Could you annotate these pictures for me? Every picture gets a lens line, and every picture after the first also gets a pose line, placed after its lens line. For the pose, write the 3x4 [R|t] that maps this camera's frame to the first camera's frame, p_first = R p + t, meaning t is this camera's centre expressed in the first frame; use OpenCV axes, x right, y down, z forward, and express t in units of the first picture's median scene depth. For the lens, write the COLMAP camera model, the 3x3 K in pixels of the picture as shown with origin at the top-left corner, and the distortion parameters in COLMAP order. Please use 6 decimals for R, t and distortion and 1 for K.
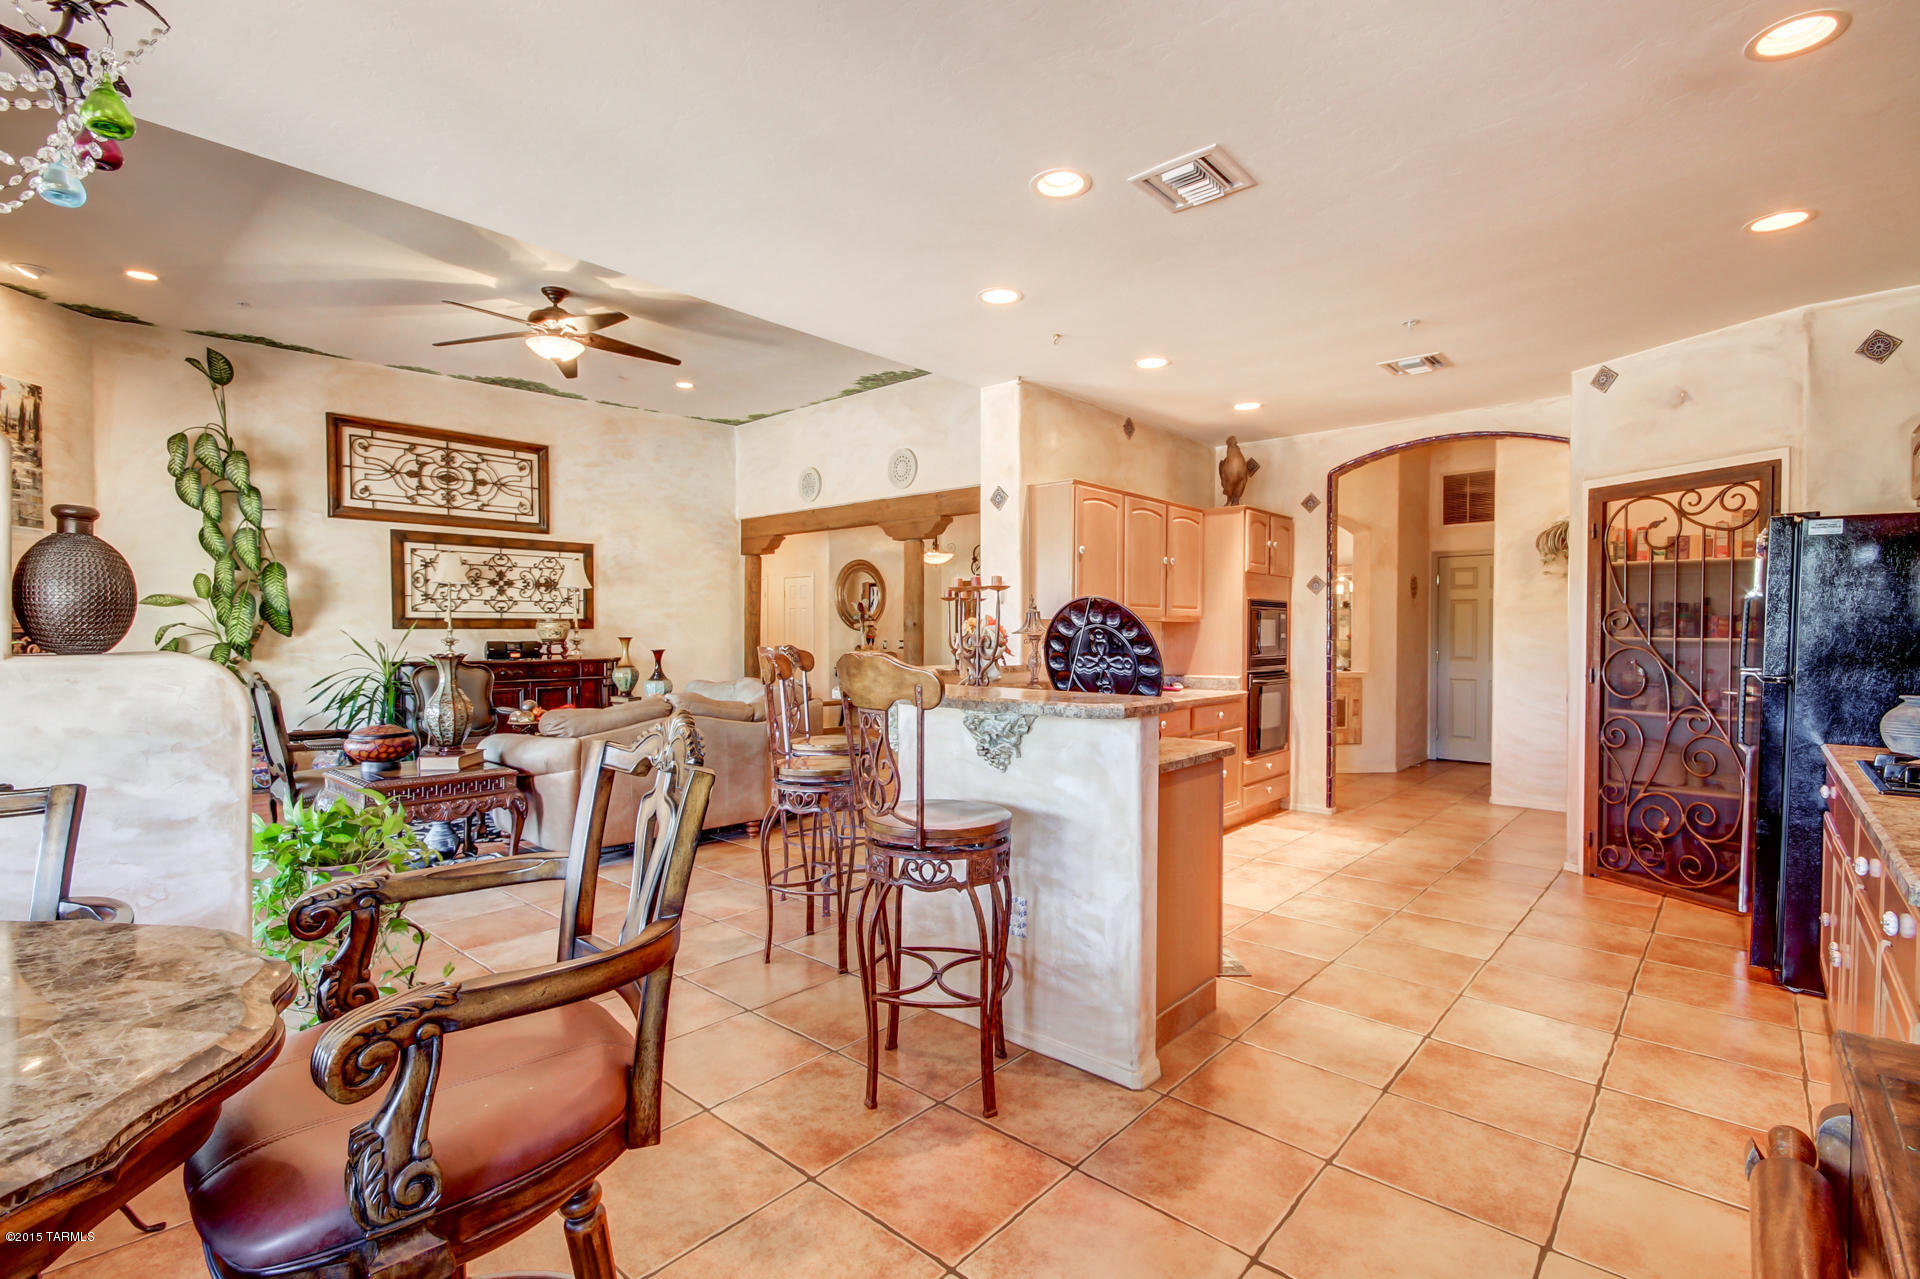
lens RADIAL K [[876.3, 0, 957.9], [0, 876.3, 642.7], [0, 0, 1]] dist [0.017952, -0.009942]
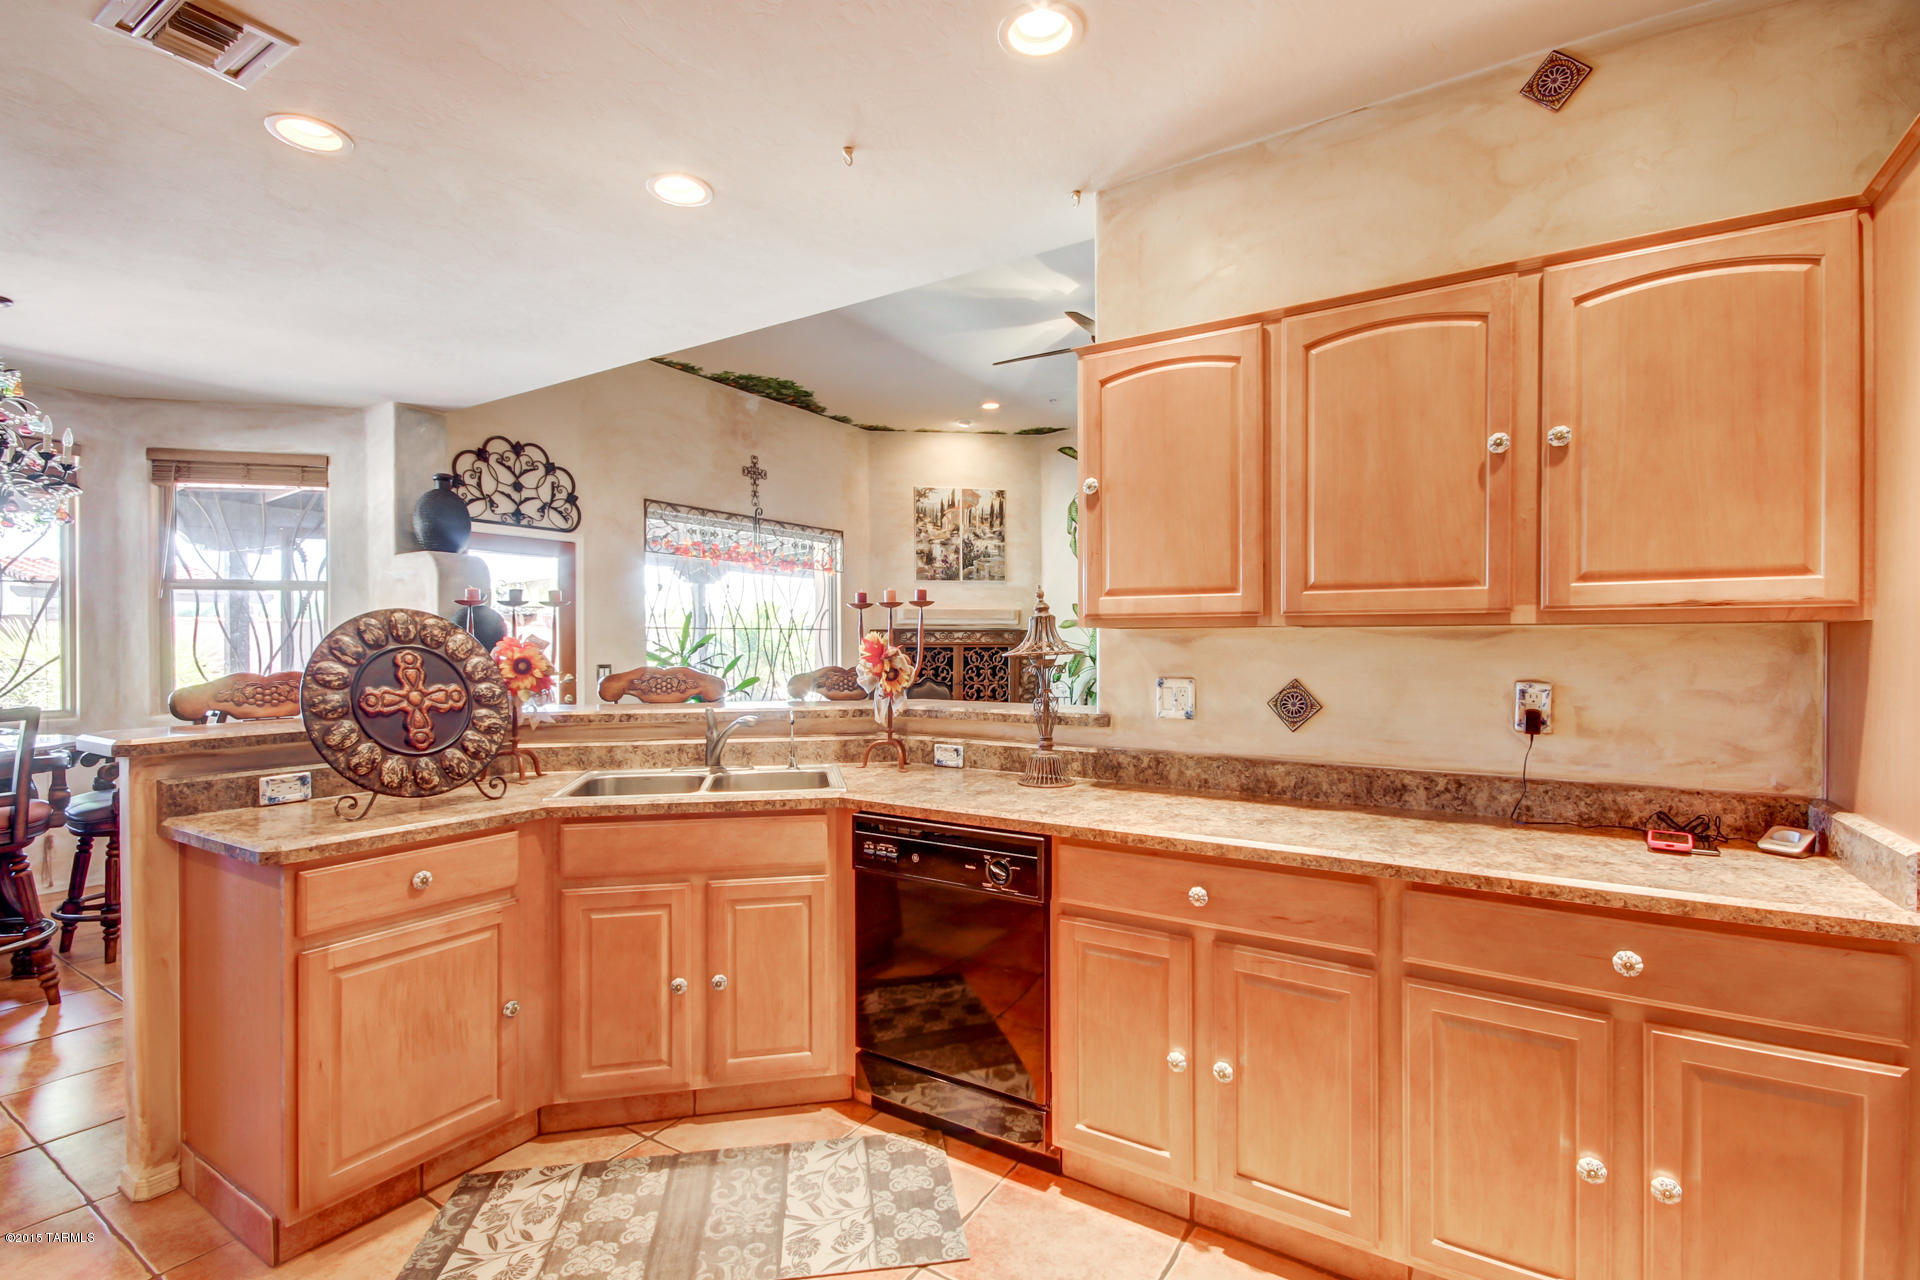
lens RADIAL K [[876.3, 0, 964.6], [0, 876.3, 645.5], [0, 0, 1]] dist [0.017952, -0.009942]
pose [[0.161468, 0.002346, -0.986875, 0.421675], [-0.011012, 0.999939, 0.000575, -0.012697], [0.986816, 0.010775, 0.161484, 0.592181]]
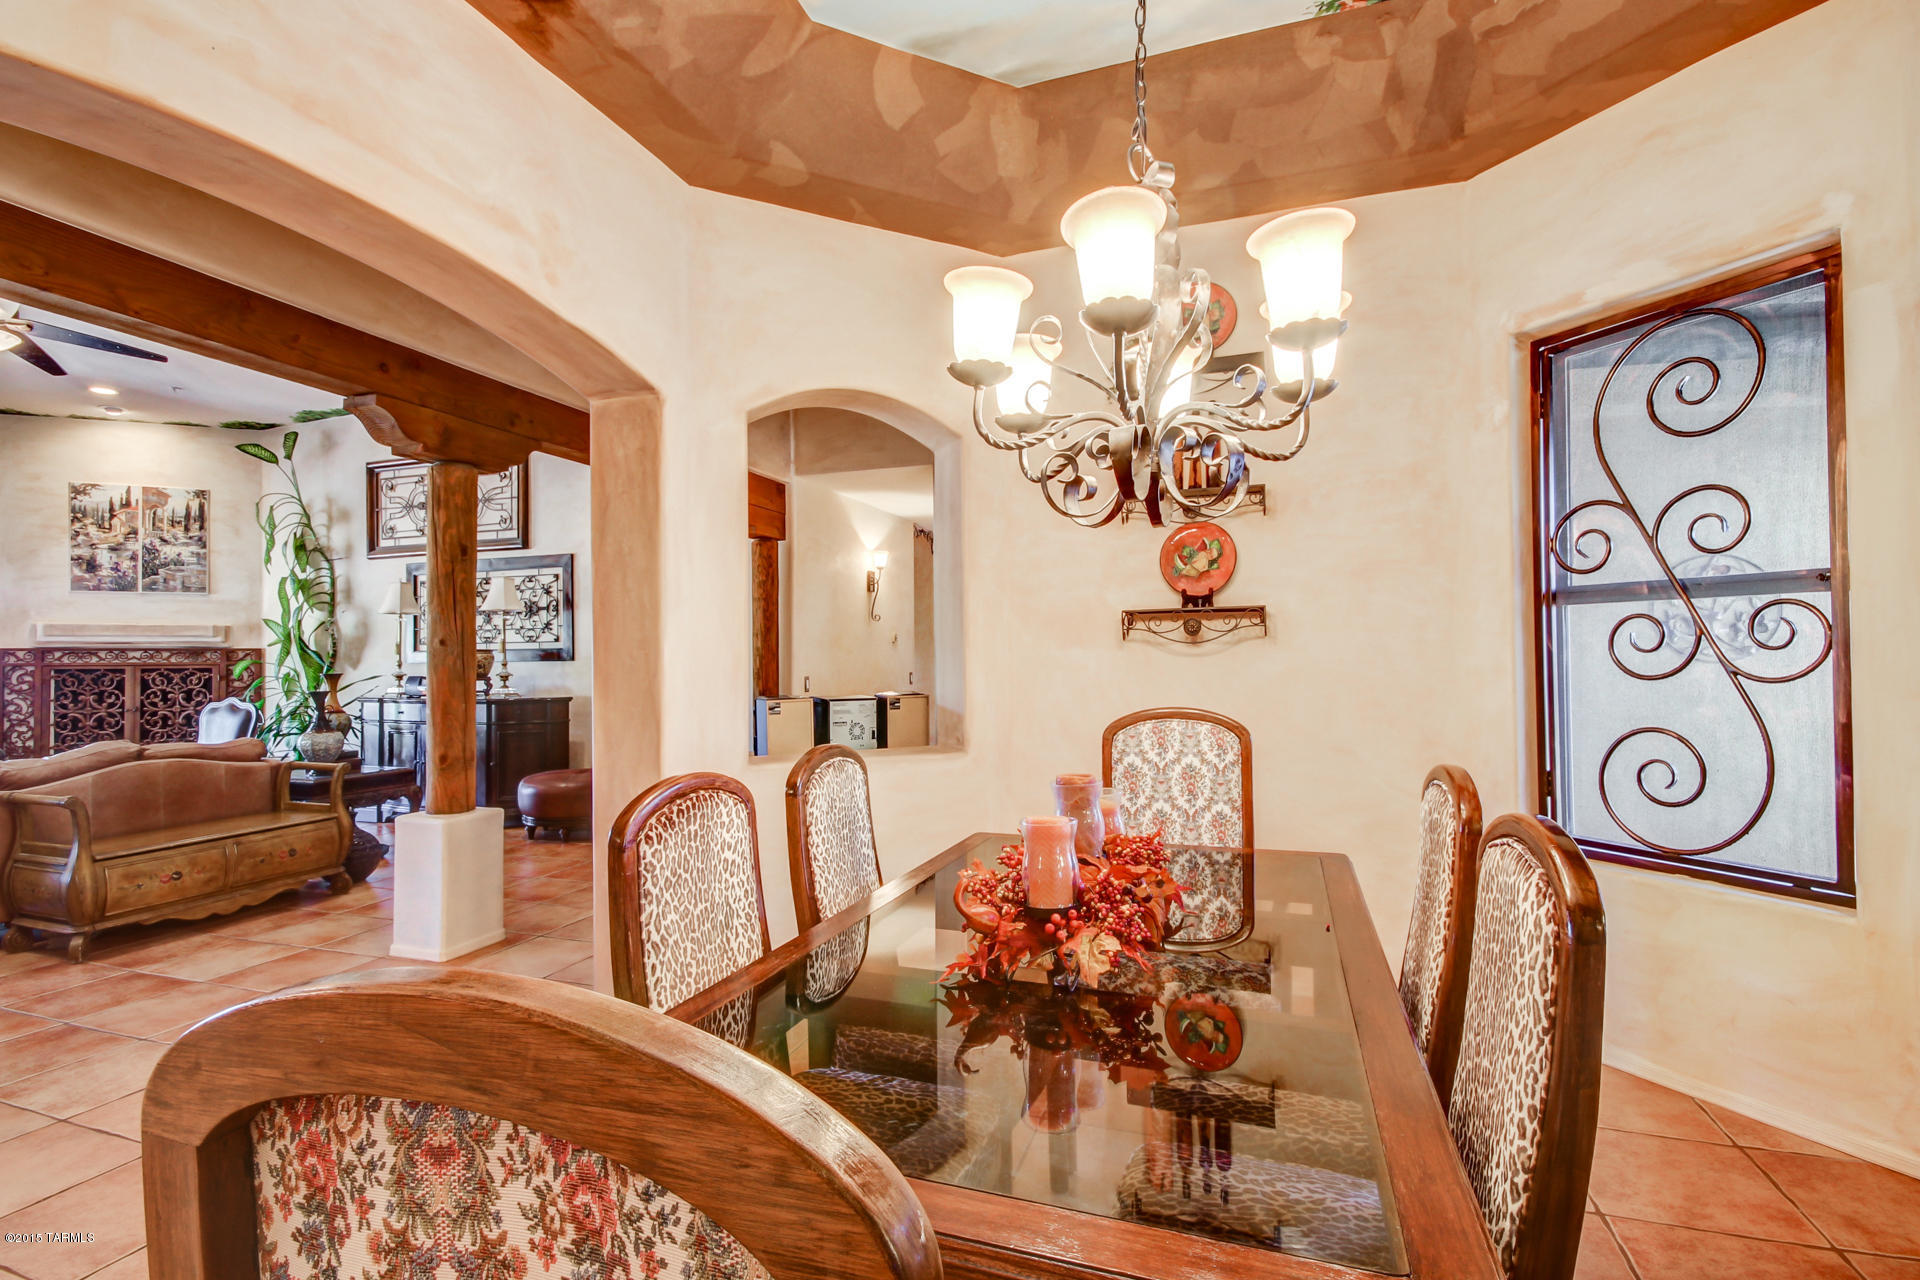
lens RADIAL K [[876.3, 0, 958.4], [0, 876.3, 648.0], [0, 0, 1]] dist [0.017952, -0.009942]
pose [[0.382971, -0.015155, -0.923636, 0.599447], [-0.003445, 0.999835, -0.017834, -0.019026], [0.923754, 0.010012, 0.382856, 1.356734]]
